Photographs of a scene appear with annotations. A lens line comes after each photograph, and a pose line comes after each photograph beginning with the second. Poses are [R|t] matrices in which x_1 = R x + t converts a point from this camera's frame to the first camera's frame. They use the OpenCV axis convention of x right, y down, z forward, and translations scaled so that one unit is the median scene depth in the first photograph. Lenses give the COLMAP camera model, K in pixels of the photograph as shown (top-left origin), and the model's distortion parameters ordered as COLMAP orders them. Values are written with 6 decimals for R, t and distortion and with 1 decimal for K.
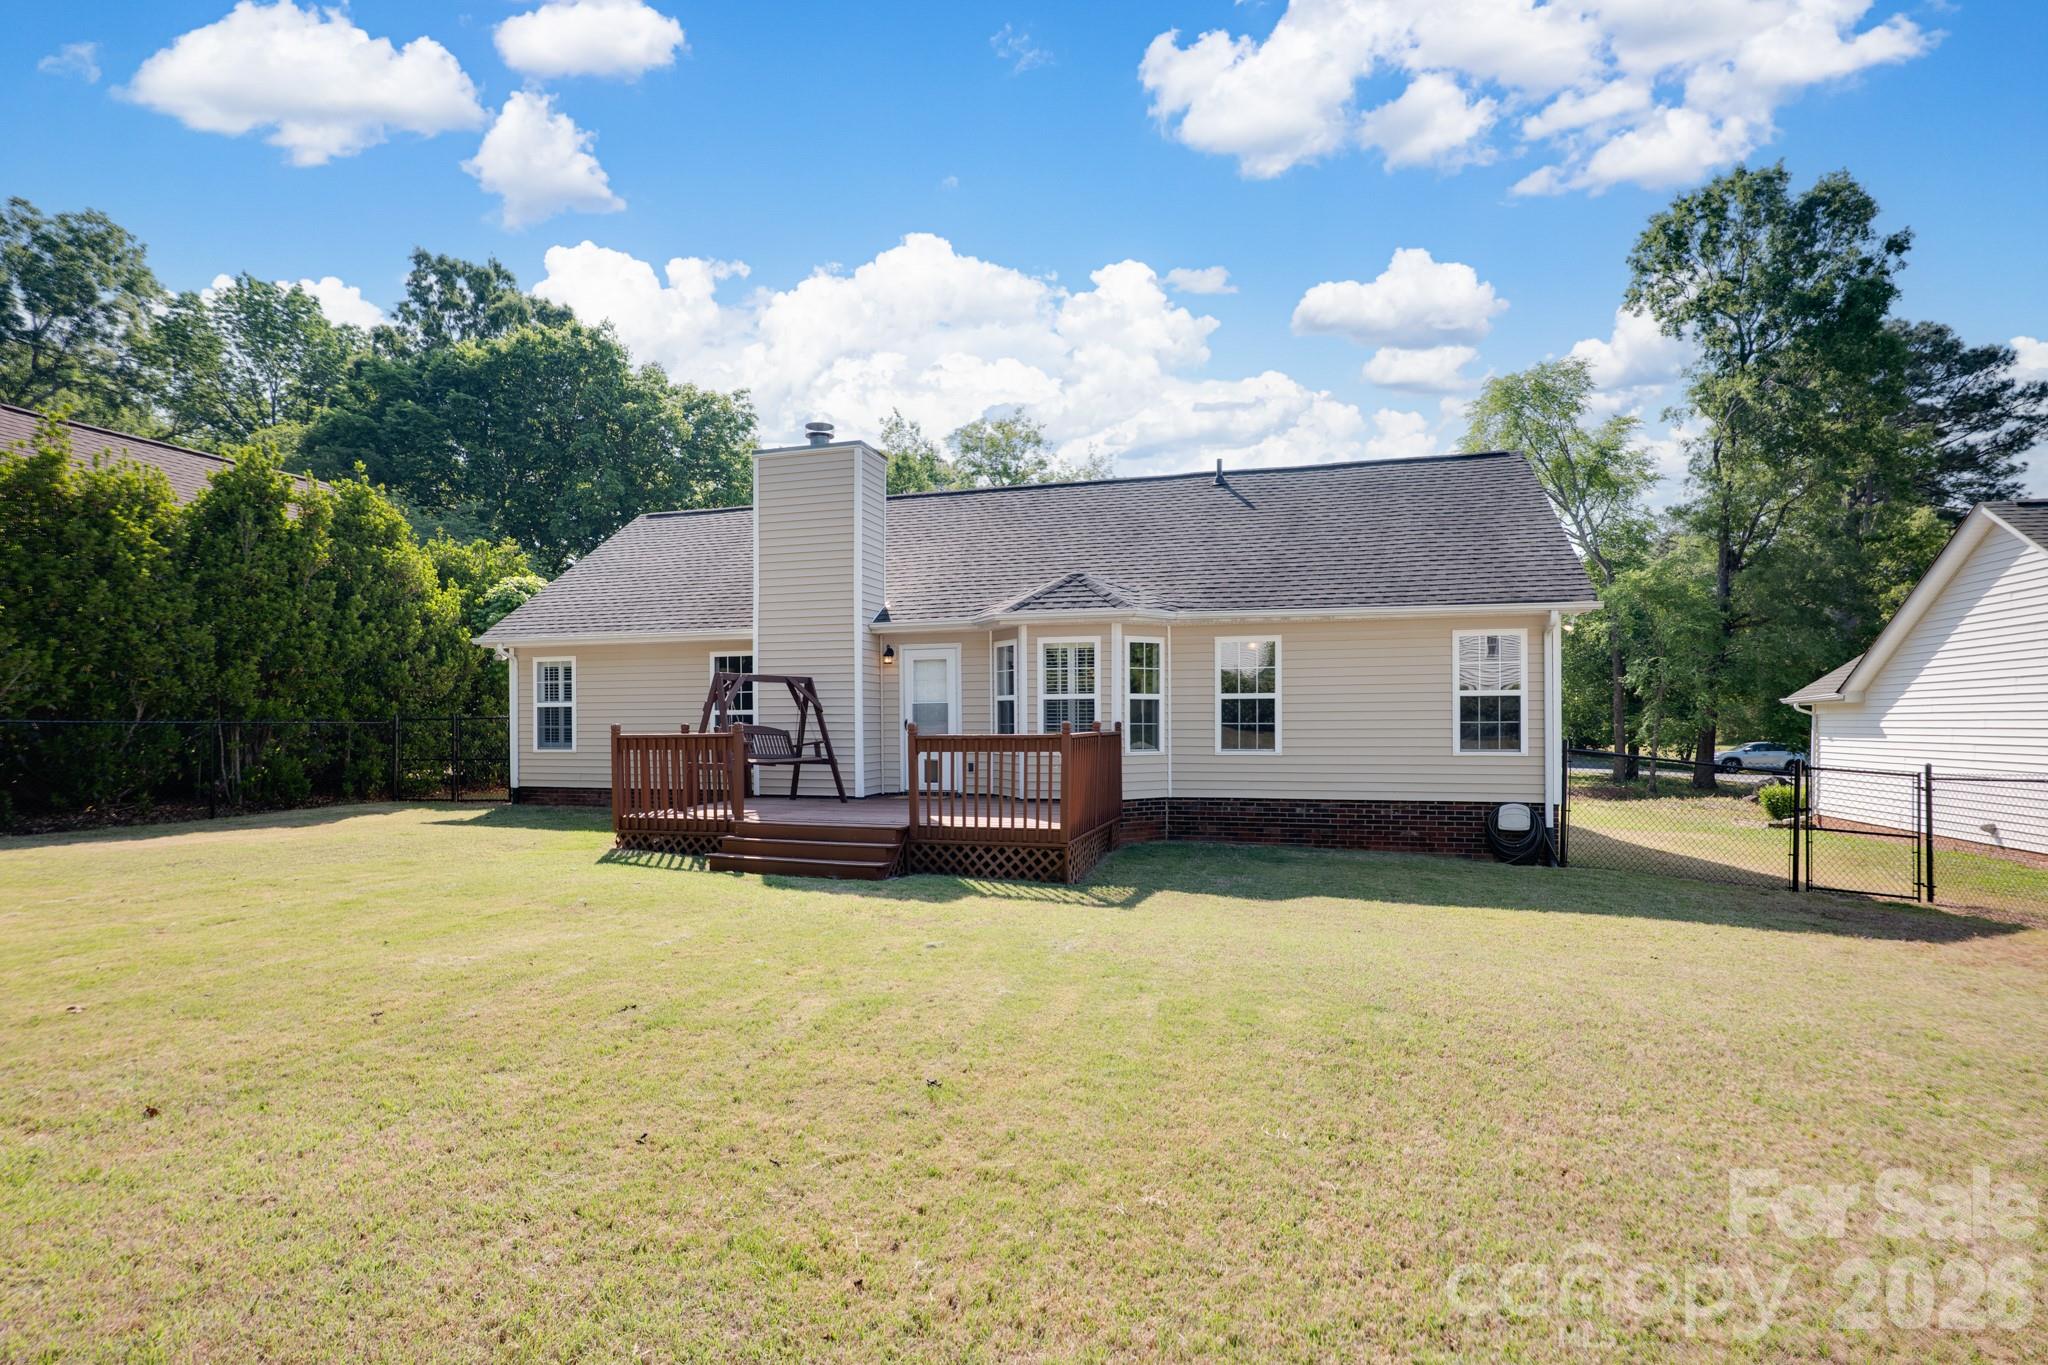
lens RADIAL K [[979.9, 0, 1025.0], [0, 979.9, 671.8], [0, 0, 1]] dist [-0.022630, 0.012858]
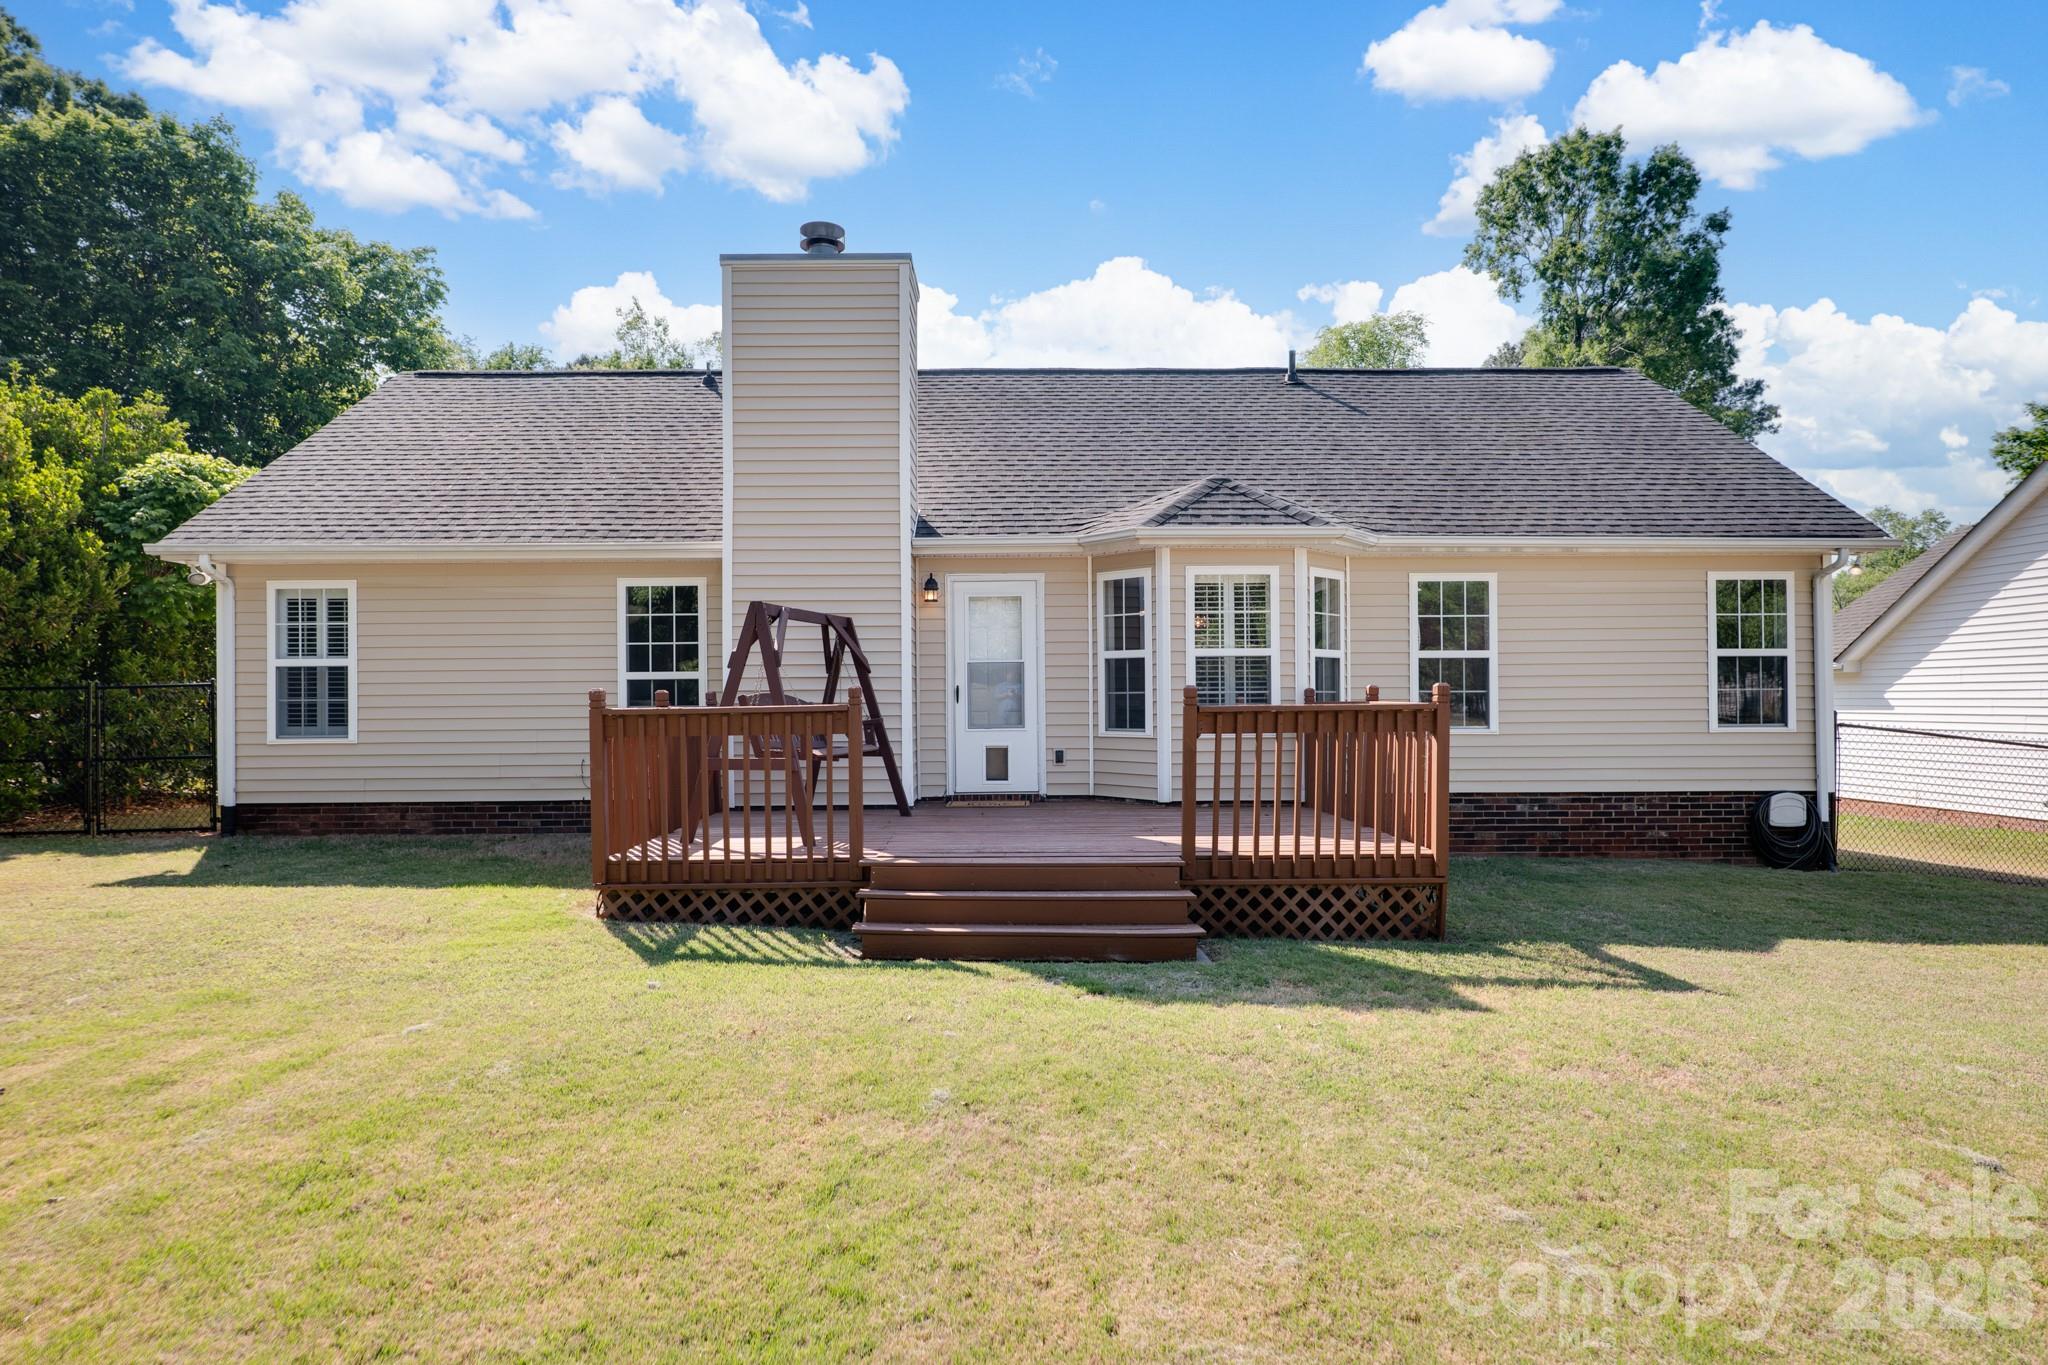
lens RADIAL K [[1082.4, 0, 1019.4], [0, 1082.4, 657.0], [0, 0, 1]] dist [0.000739, 0.000063]
pose [[0.959154, 0.009276, 0.282731, -0.263241], [-0.012381, 0.999881, 0.009197, 0.019728], [-0.282612, -0.012322, 0.959155, 0.260122]]
